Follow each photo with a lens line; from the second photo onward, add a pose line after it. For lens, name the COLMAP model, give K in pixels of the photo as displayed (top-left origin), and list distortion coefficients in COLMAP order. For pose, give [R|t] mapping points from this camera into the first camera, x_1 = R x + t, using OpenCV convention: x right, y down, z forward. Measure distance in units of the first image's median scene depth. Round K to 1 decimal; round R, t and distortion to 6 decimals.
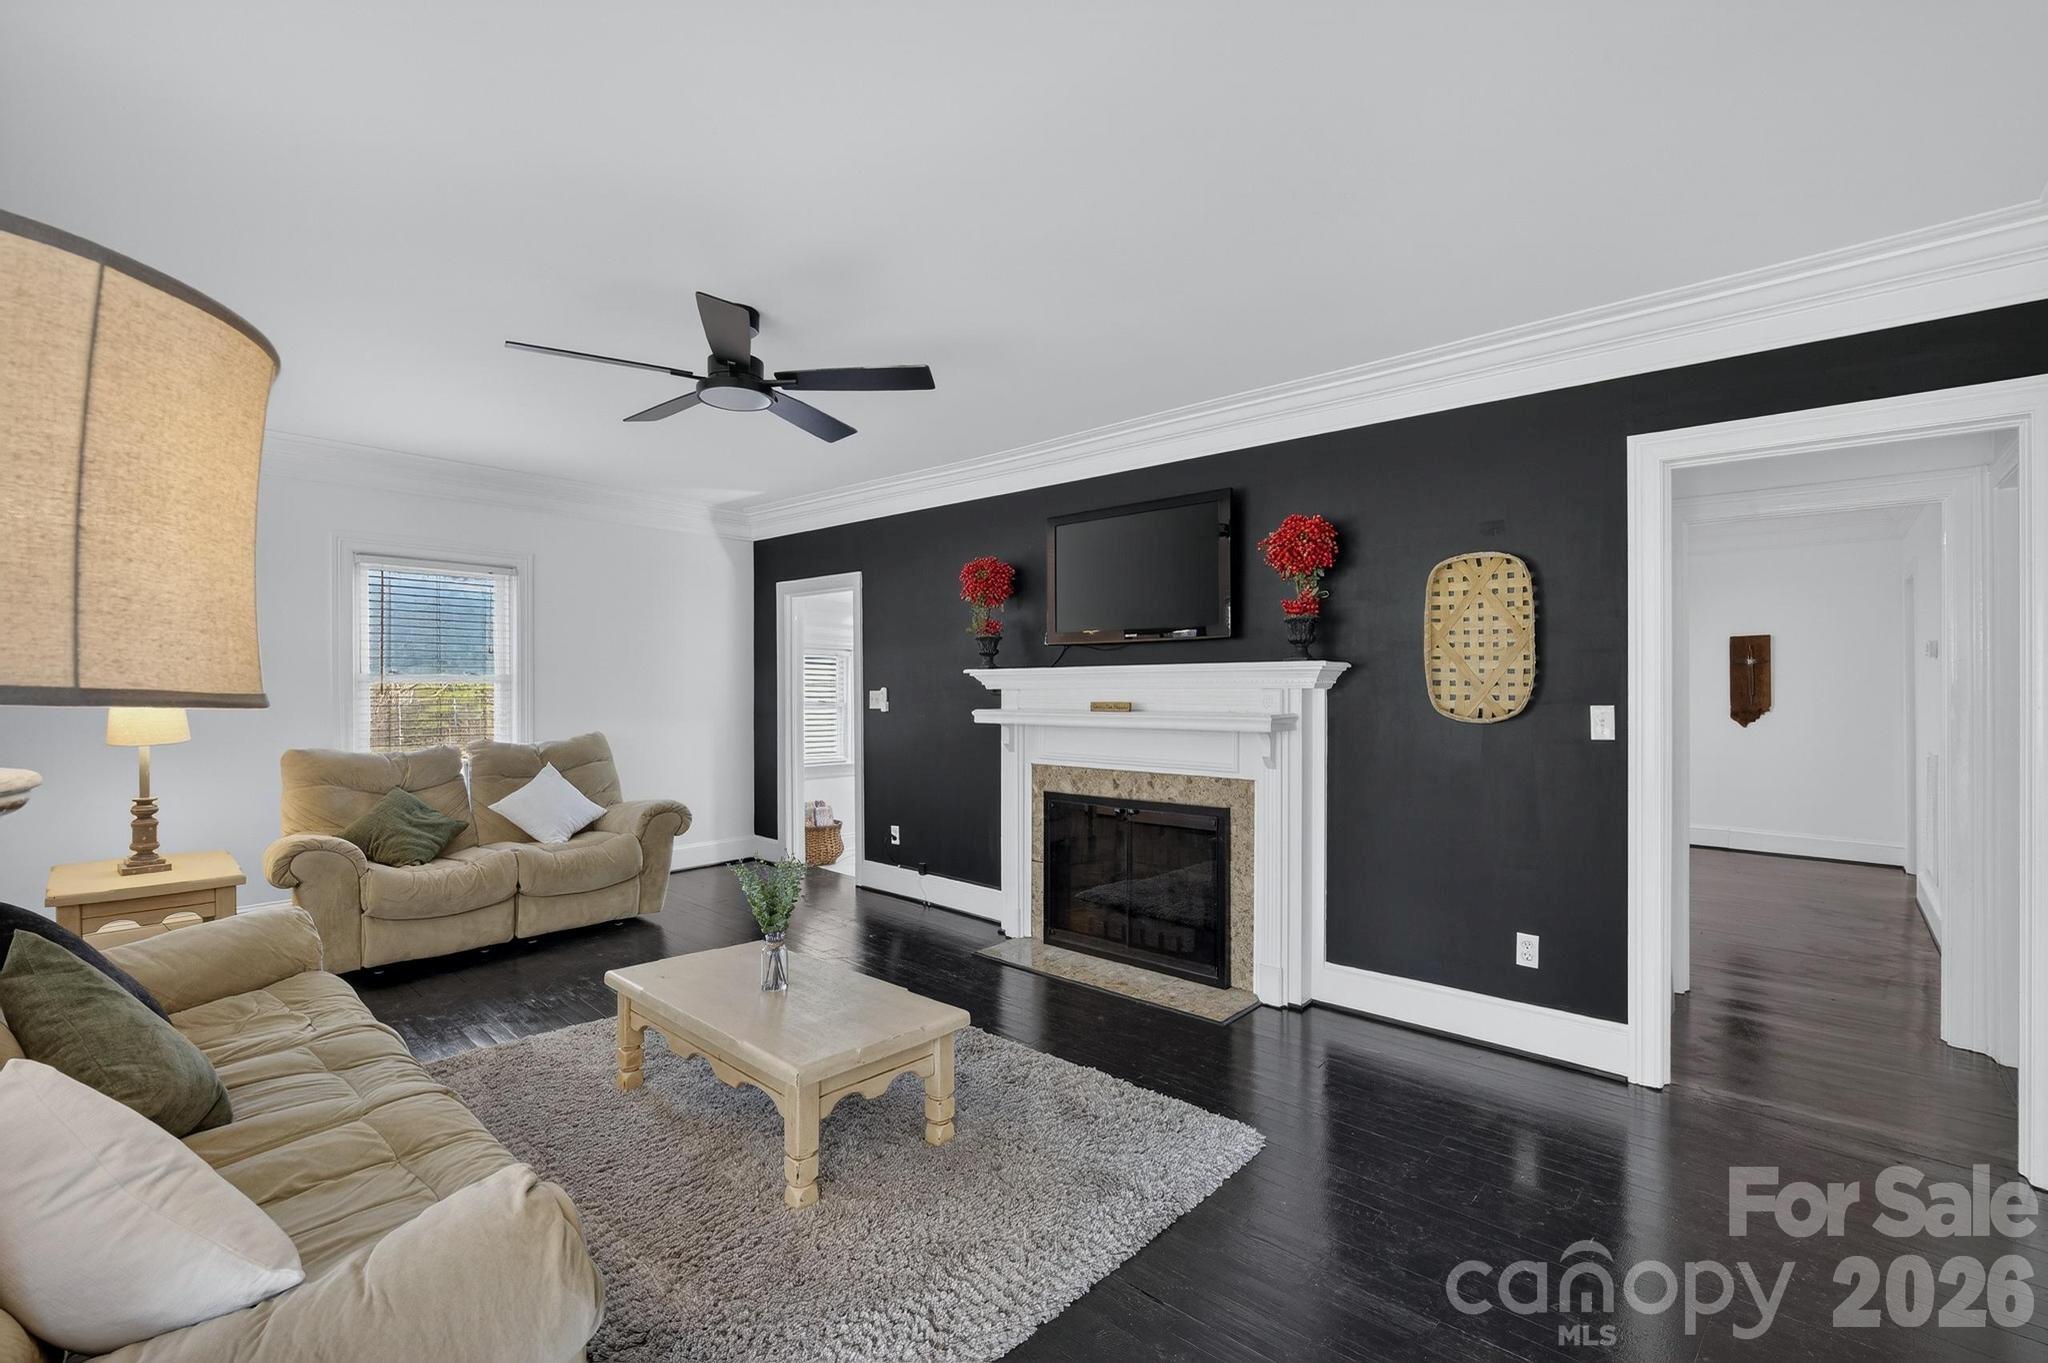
lens RADIAL K [[875.3, 0, 1038.5], [0, 875.3, 680.6], [0, 0, 1]] dist [-0.011907, -0.000295]
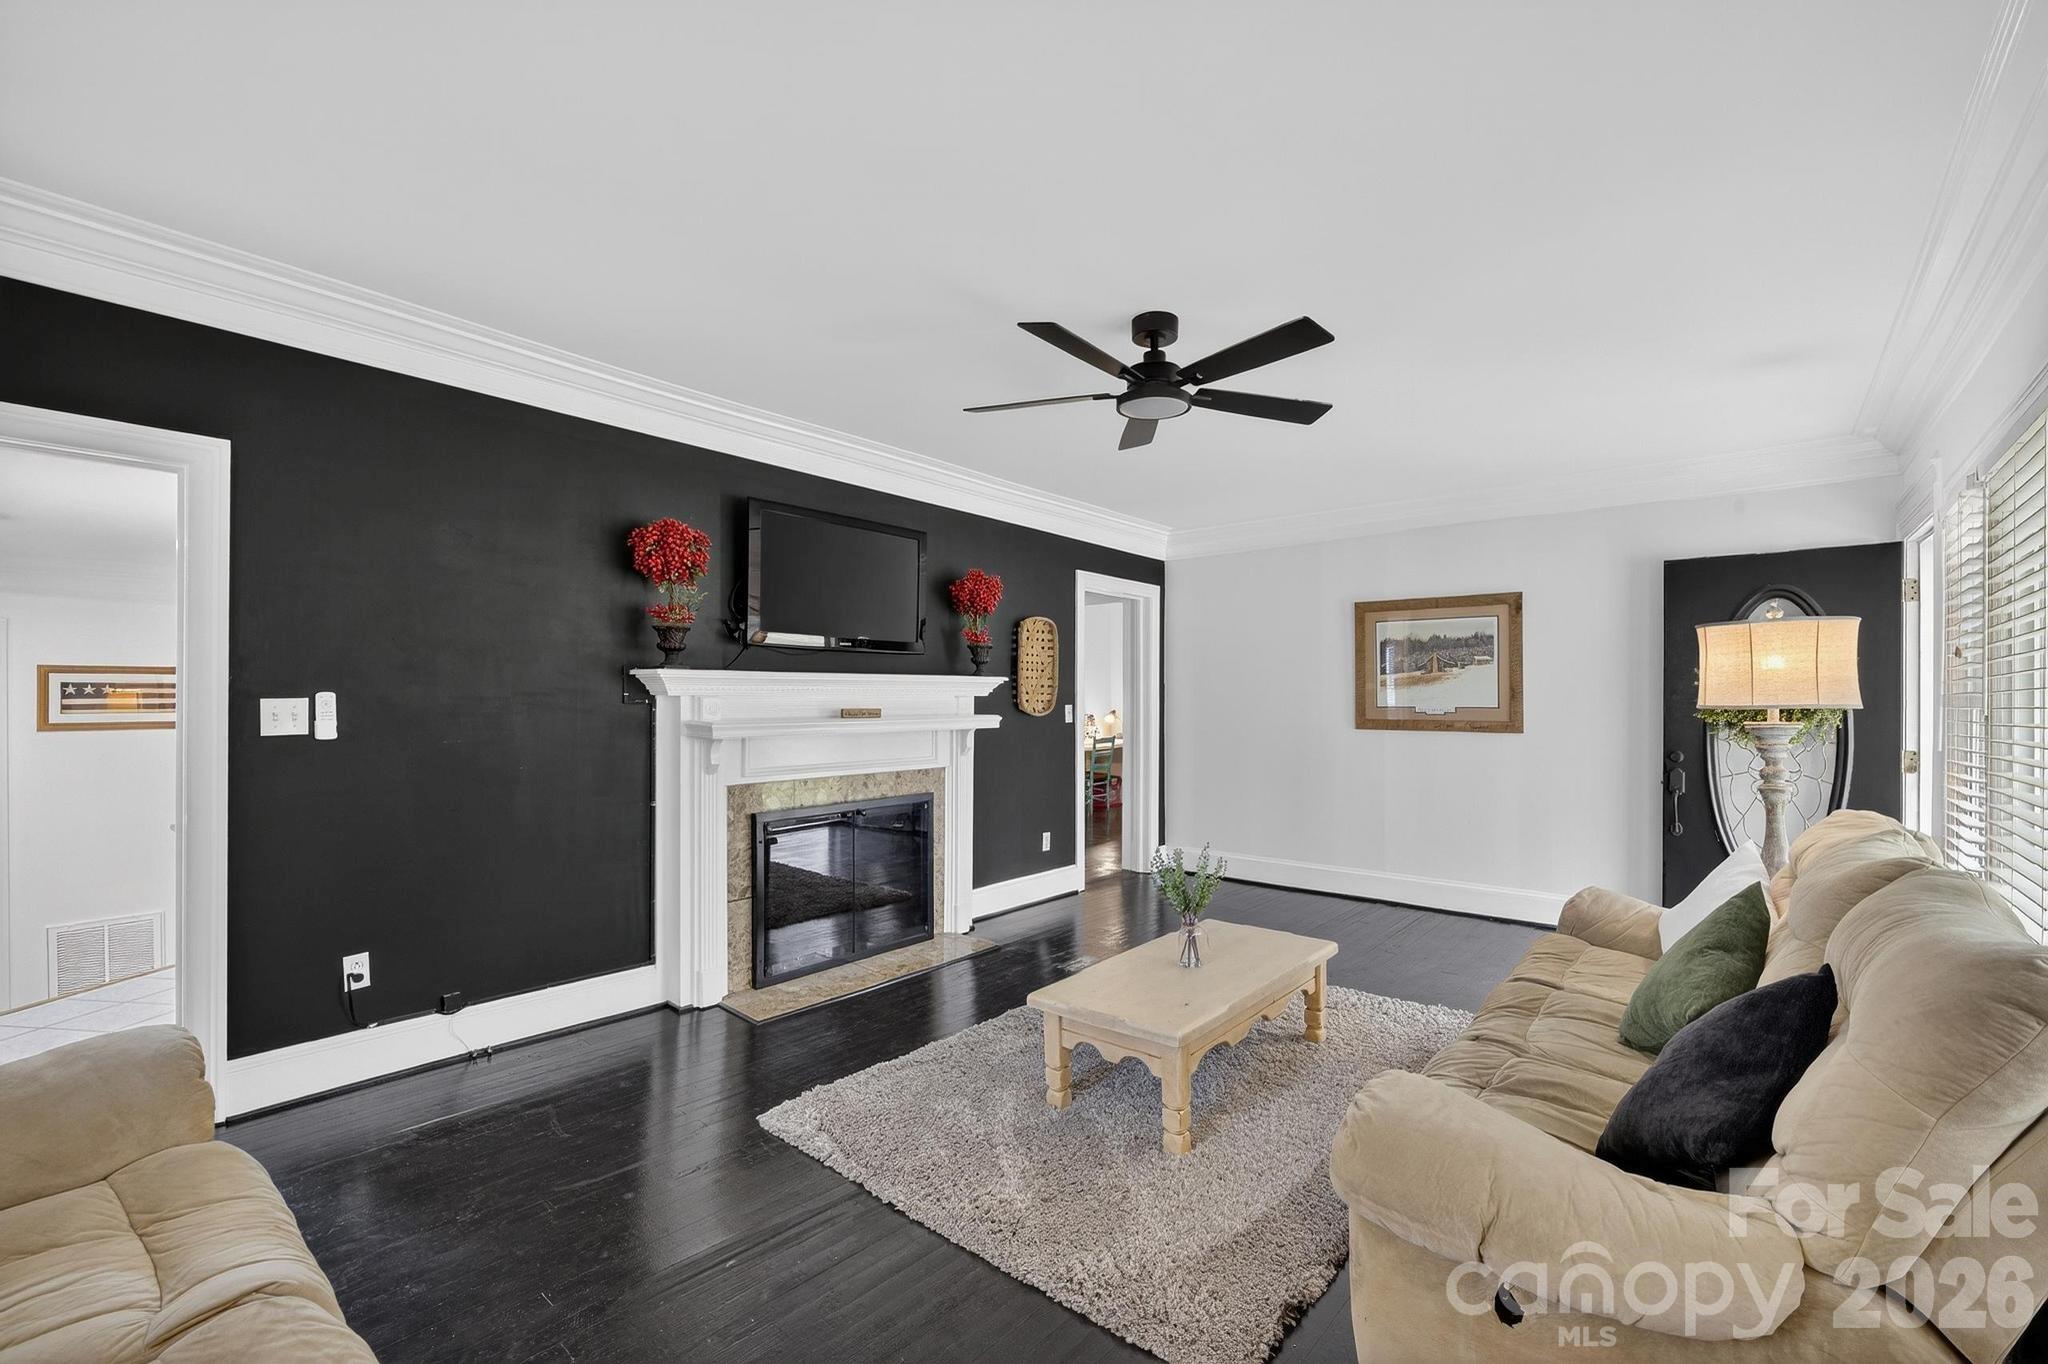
lens RADIAL K [[875.3, 0, 1038.5], [0, 875.3, 681.1], [0, 0, 1]] dist [-0.011907, -0.000295]
pose [[-0.033843, 0.015895, 0.999301, -1.034927], [-0.012684, 0.999786, -0.016332, 0.007216], [-0.999347, -0.013228, -0.033634, 0.900232]]
